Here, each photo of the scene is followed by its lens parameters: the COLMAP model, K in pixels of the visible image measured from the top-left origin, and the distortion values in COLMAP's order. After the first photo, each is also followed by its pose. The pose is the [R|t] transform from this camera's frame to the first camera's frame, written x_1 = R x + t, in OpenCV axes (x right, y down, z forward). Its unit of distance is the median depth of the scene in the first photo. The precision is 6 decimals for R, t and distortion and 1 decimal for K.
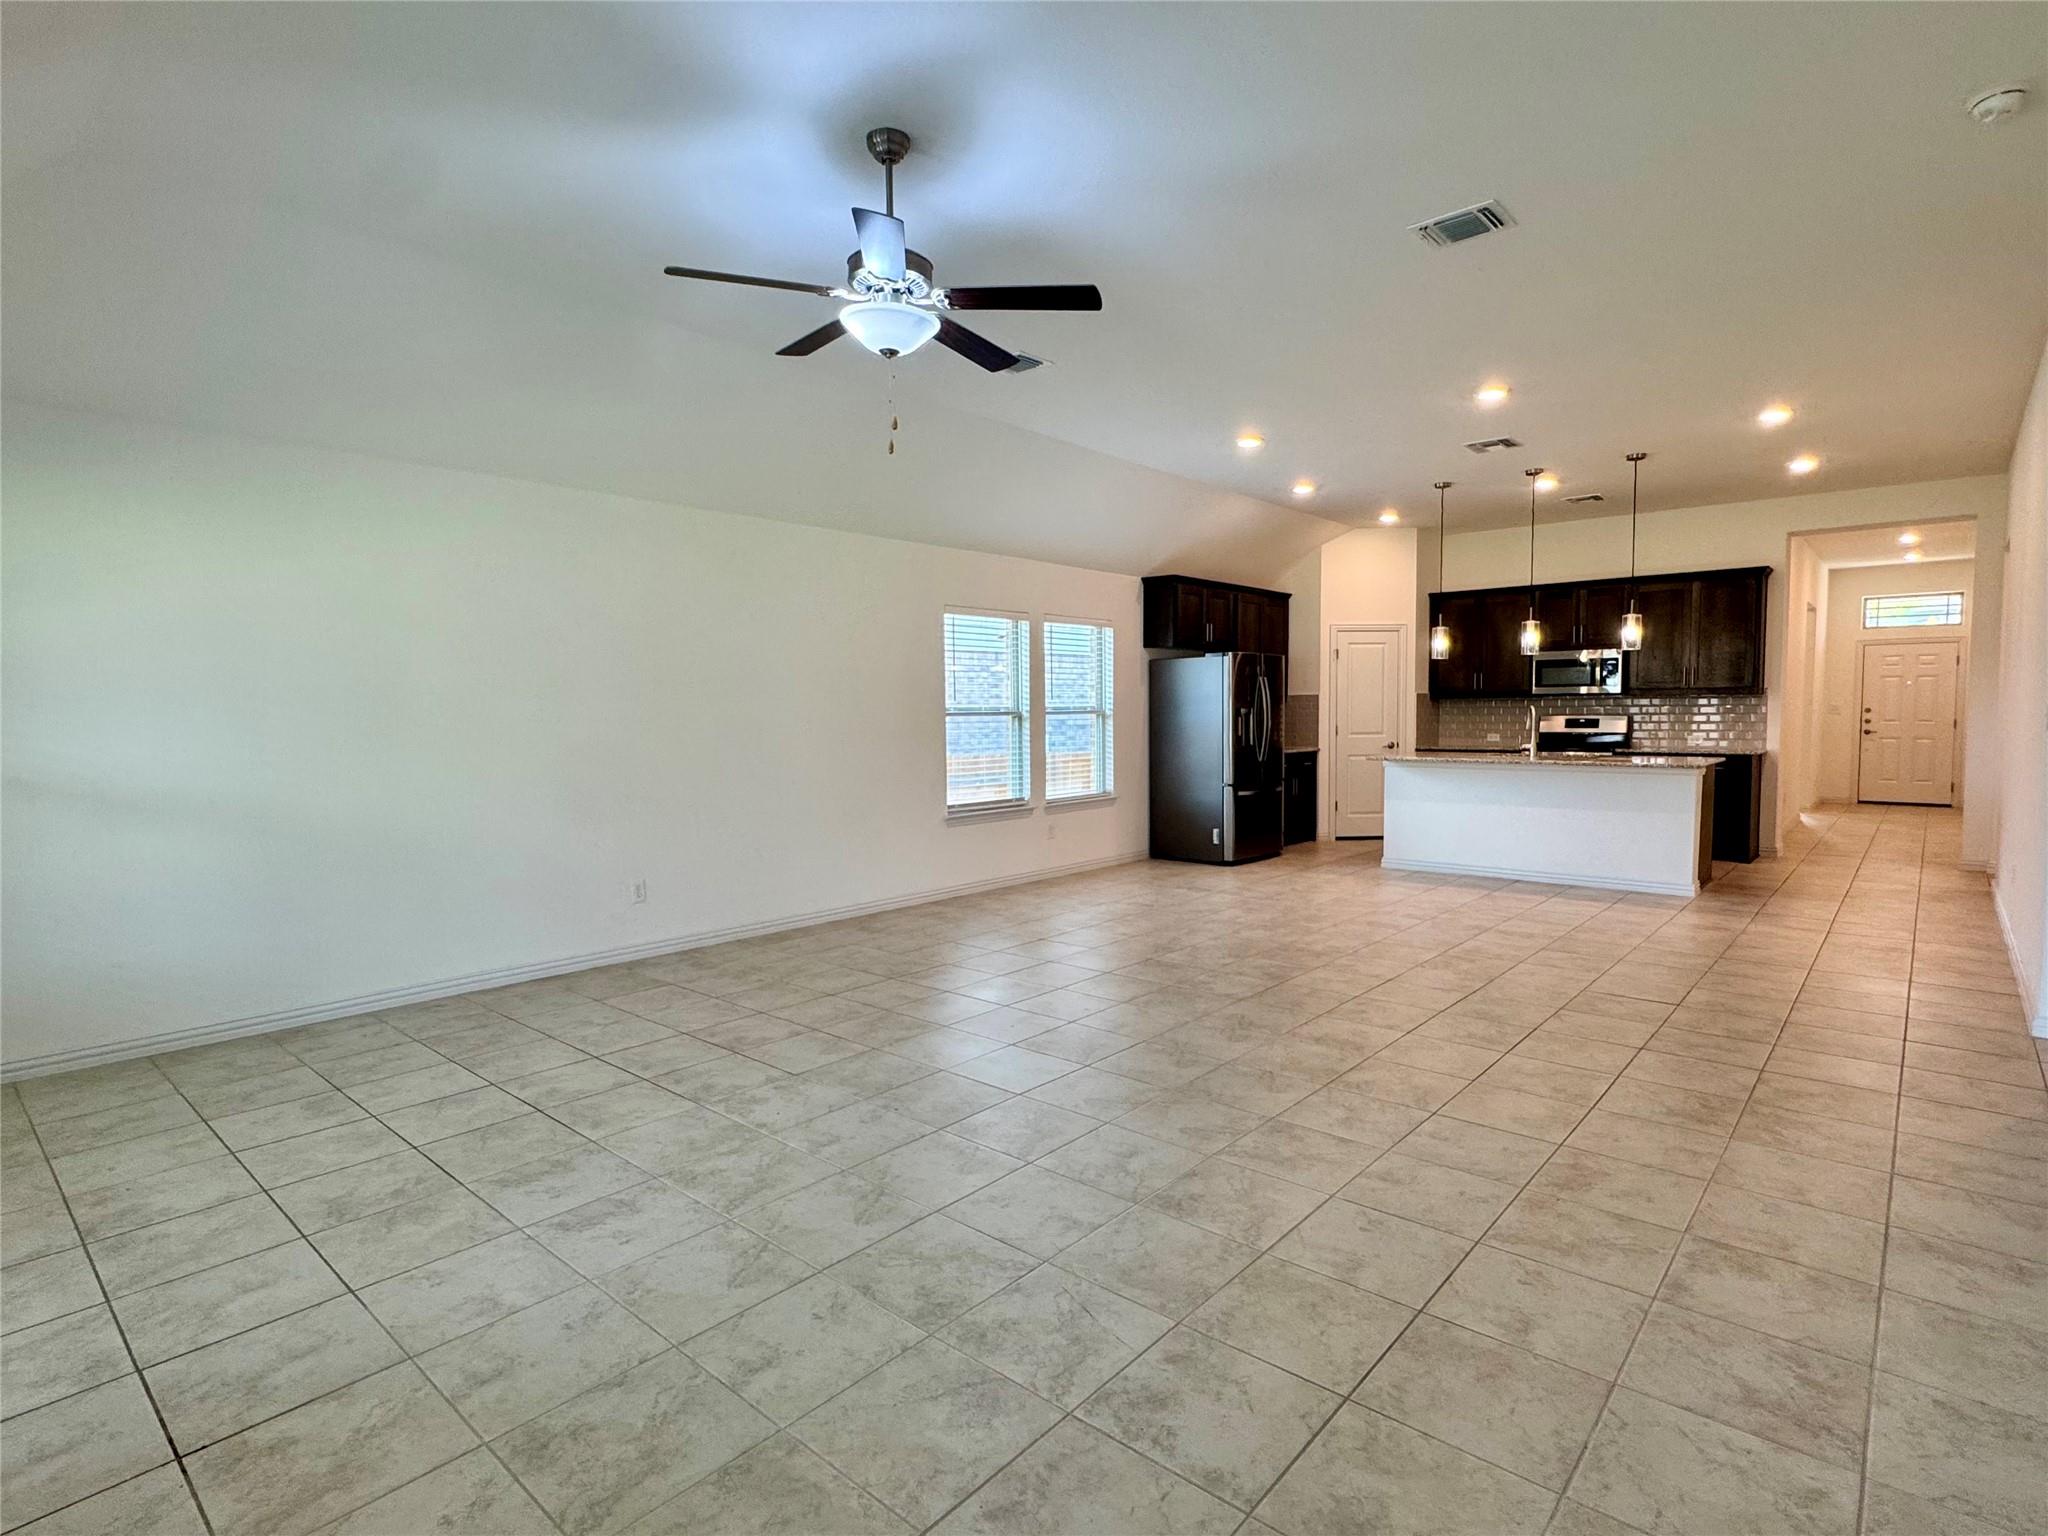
lens RADIAL K [[1034.6, 0, 1024.5], [0, 1034.6, 772.3], [0, 0, 1]] dist [-0.002717, 0.000651]
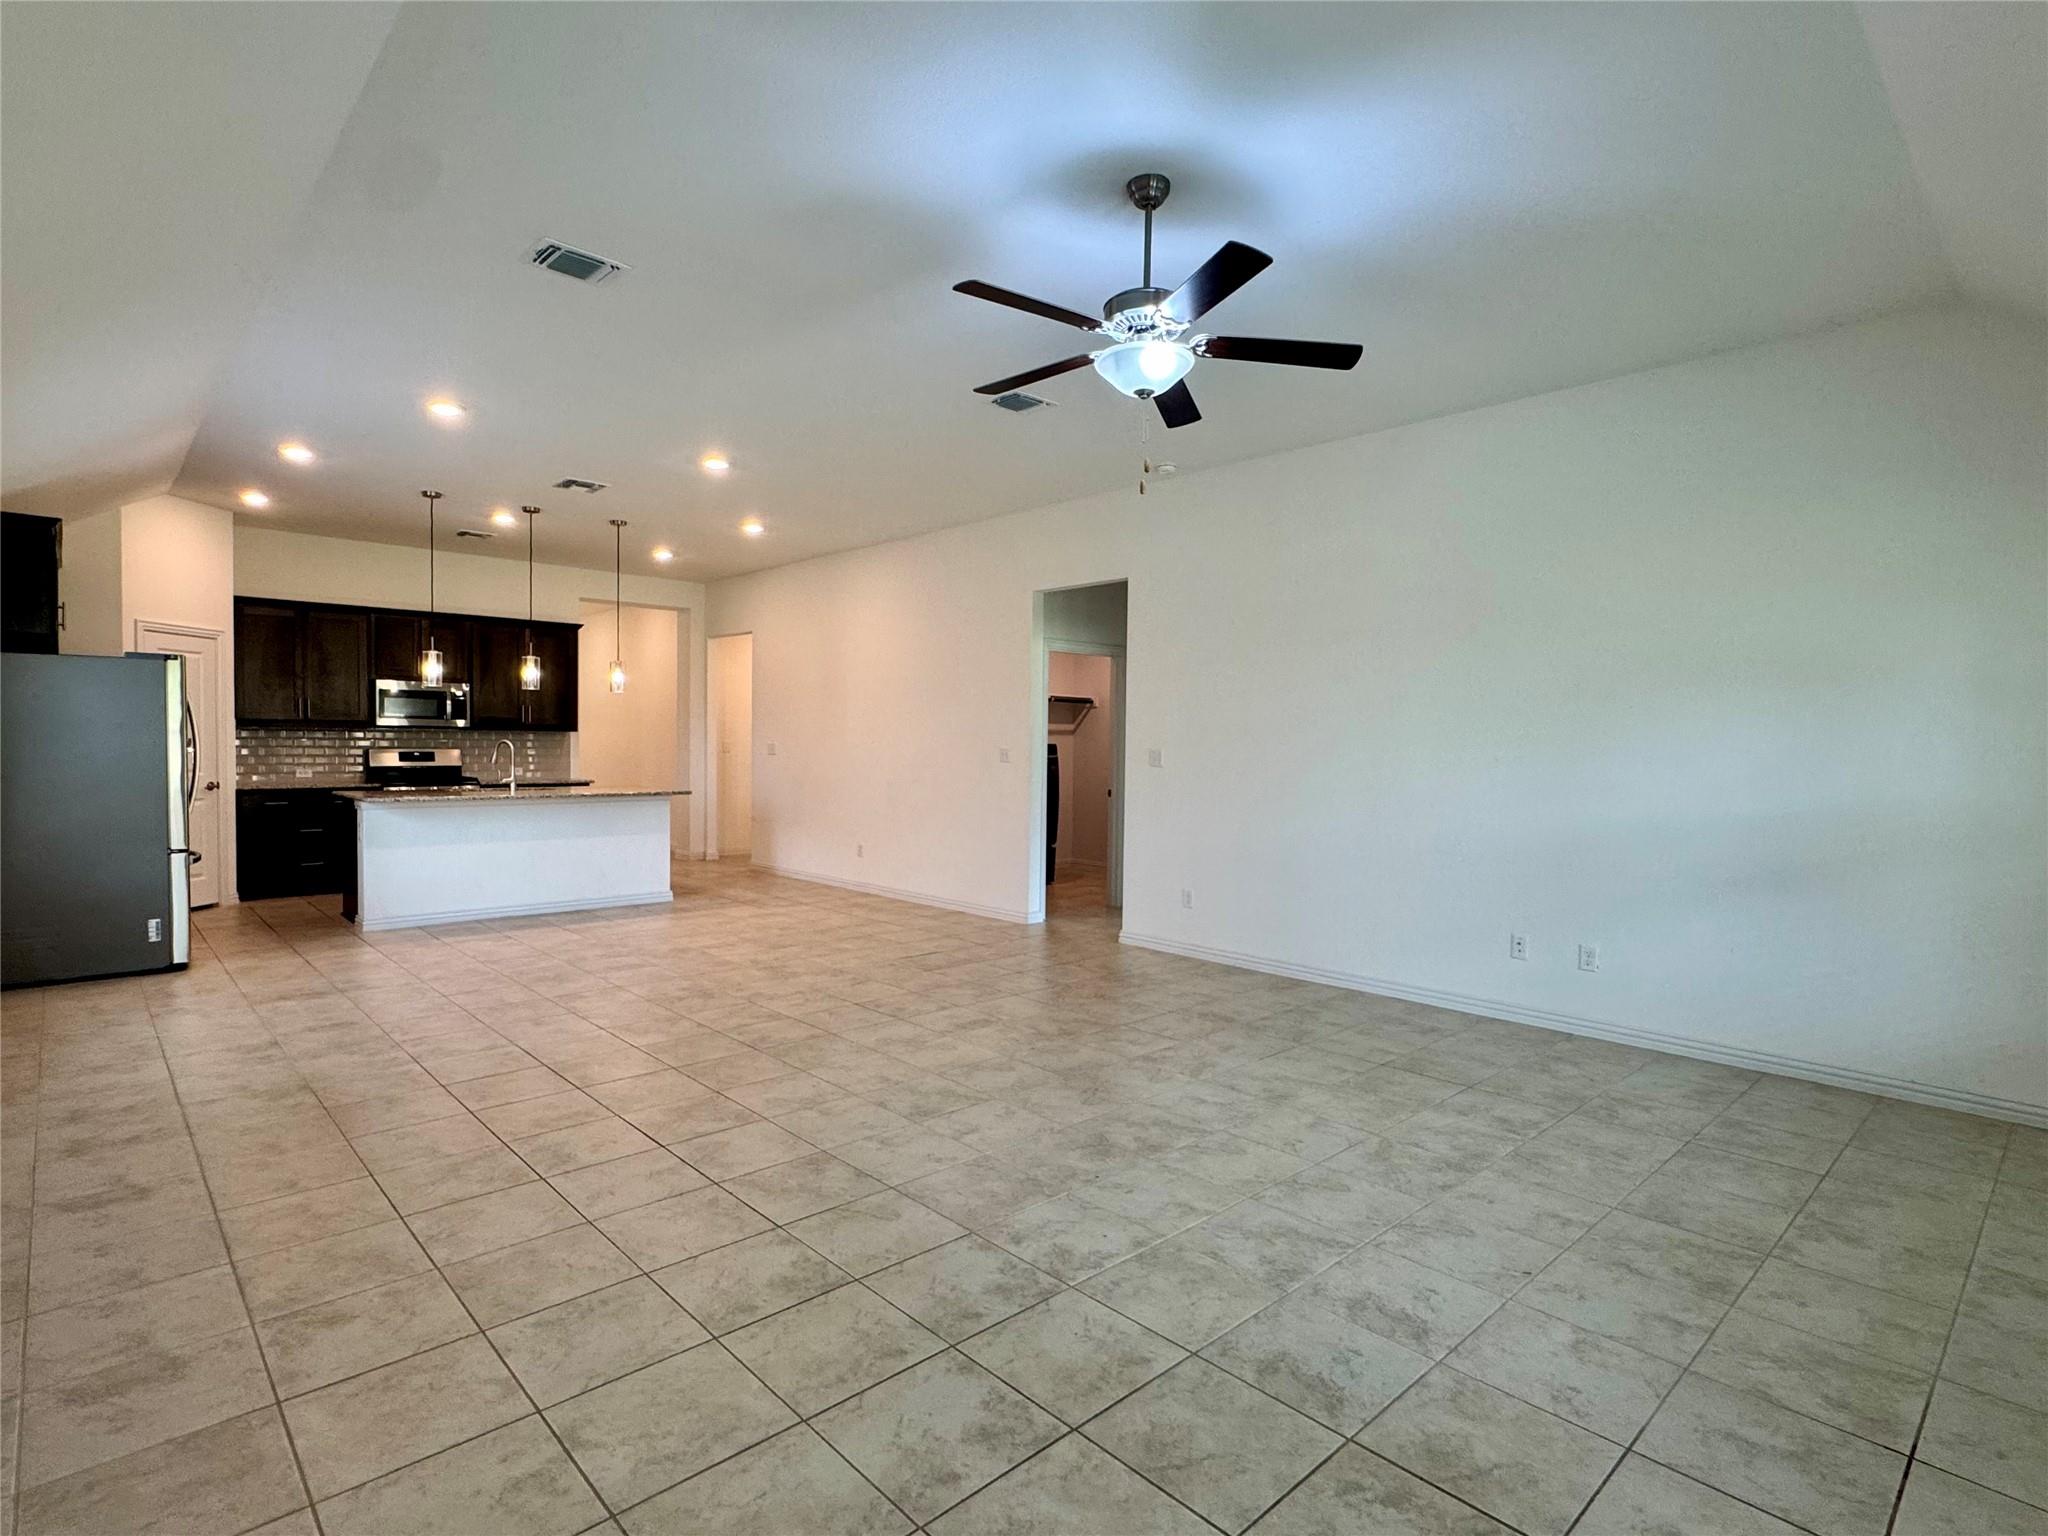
lens RADIAL K [[1034.6, 0, 1027.4], [0, 1034.6, 771.7], [0, 0, 1]] dist [-0.002717, 0.000651]
pose [[0.094255, -0.018353, 0.995379, -0.545801], [0.047152, 0.998790, 0.013950, -0.029400], [-0.994431, 0.045619, 0.095007, 0.495228]]
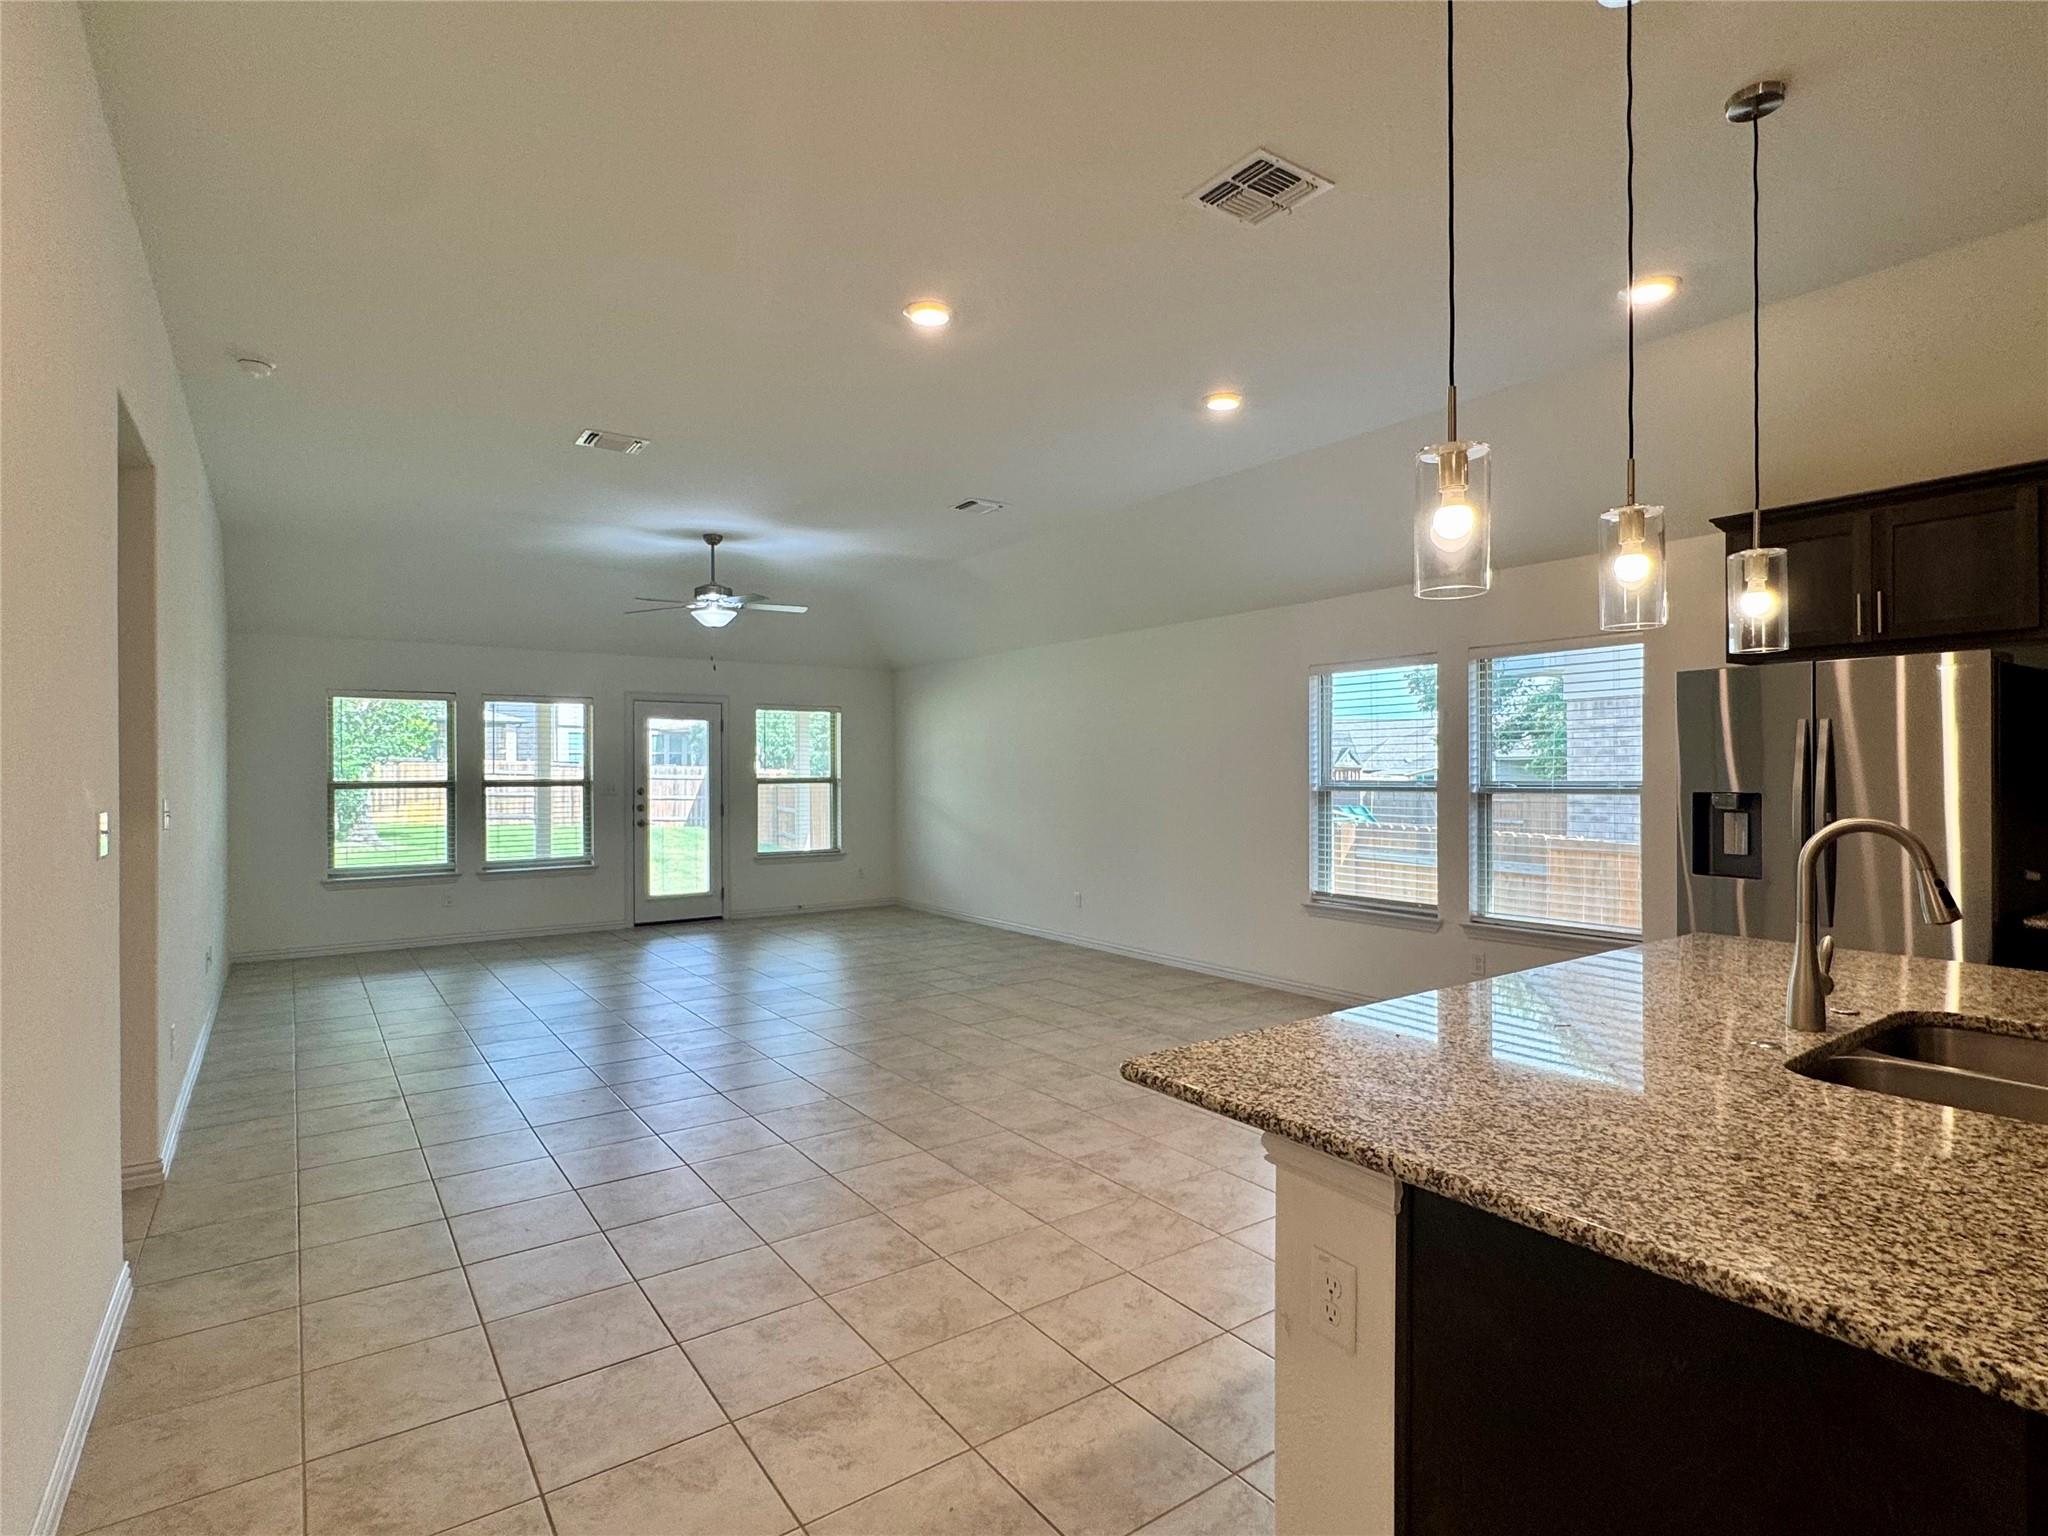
lens RADIAL K [[1034.6, 0, 1026.8], [0, 1034.6, 772.0], [0, 0, 1]] dist [-0.002717, 0.000651]
pose [[-0.226501, 0.011001, -0.973949, 0.925182], [-0.053509, 0.998286, 0.023720, -0.085041], [0.972540, 0.057488, -0.225524, 1.053666]]
